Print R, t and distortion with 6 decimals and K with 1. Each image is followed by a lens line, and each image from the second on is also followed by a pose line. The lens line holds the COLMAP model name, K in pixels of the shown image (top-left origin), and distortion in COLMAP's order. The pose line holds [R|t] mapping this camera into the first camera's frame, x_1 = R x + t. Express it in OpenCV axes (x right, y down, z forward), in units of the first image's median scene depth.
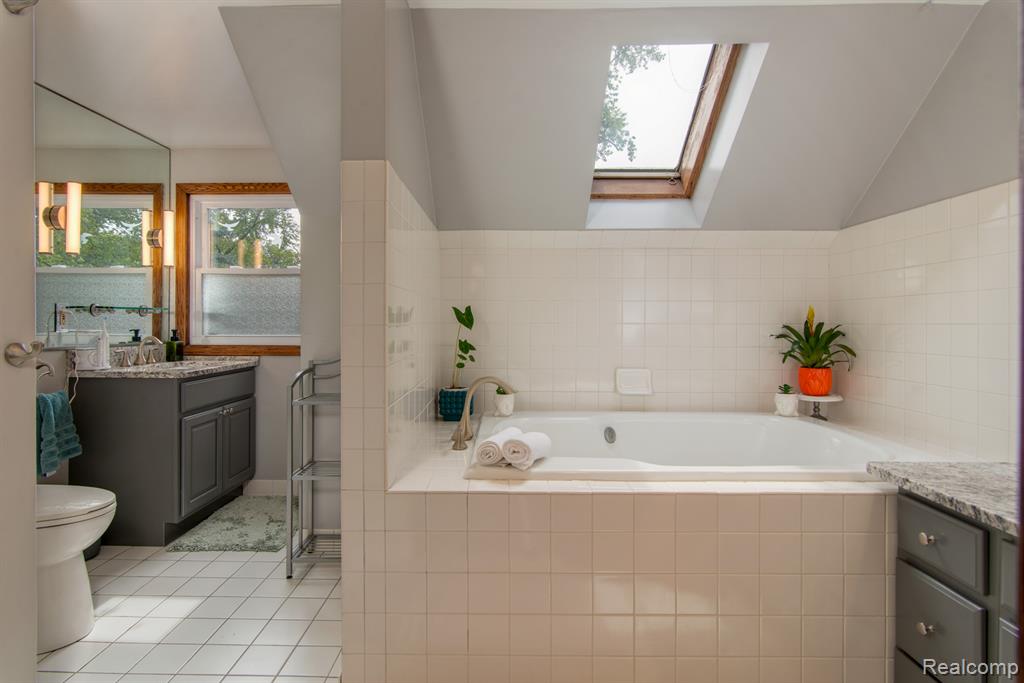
lens RADIAL K [[548.3, 0, 494.3], [0, 548.3, 319.8], [0, 0, 1]] dist [-0.006233, -0.000741]
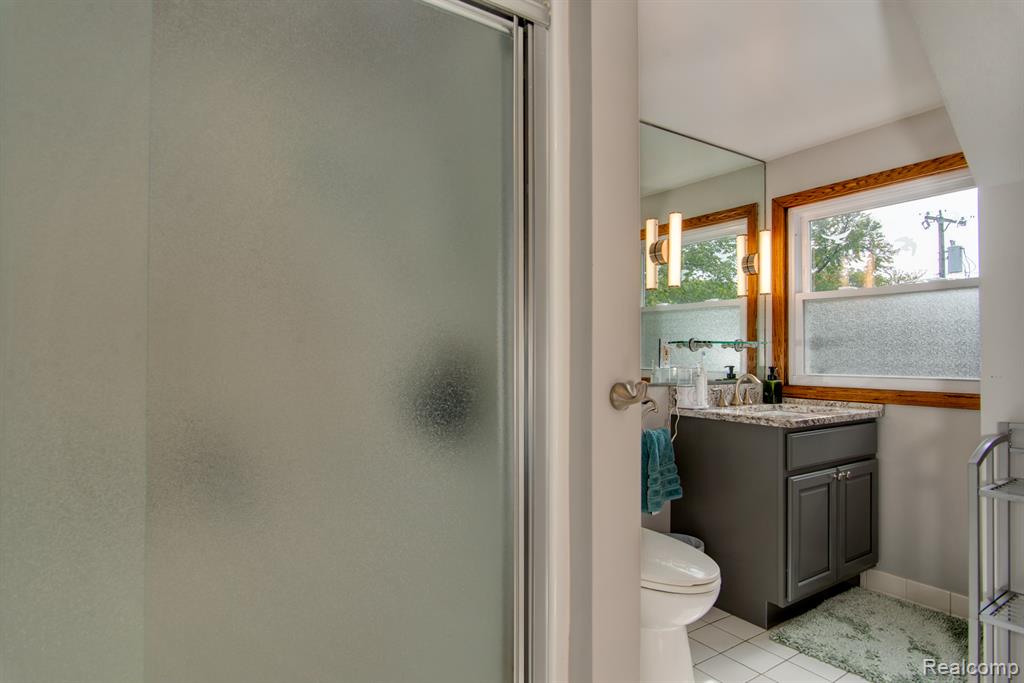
lens RADIAL K [[538.1, 0, 511.2], [0, 538.1, 355.2], [0, 0, 1]] dist [-0.001573, 0.000047]
pose [[0.586035, -0.000055, -0.810286, -0.151778], [-0.000877, 0.999999, -0.000702, 0.001086], [0.810285, 0.001122, 0.586035, 0.186172]]
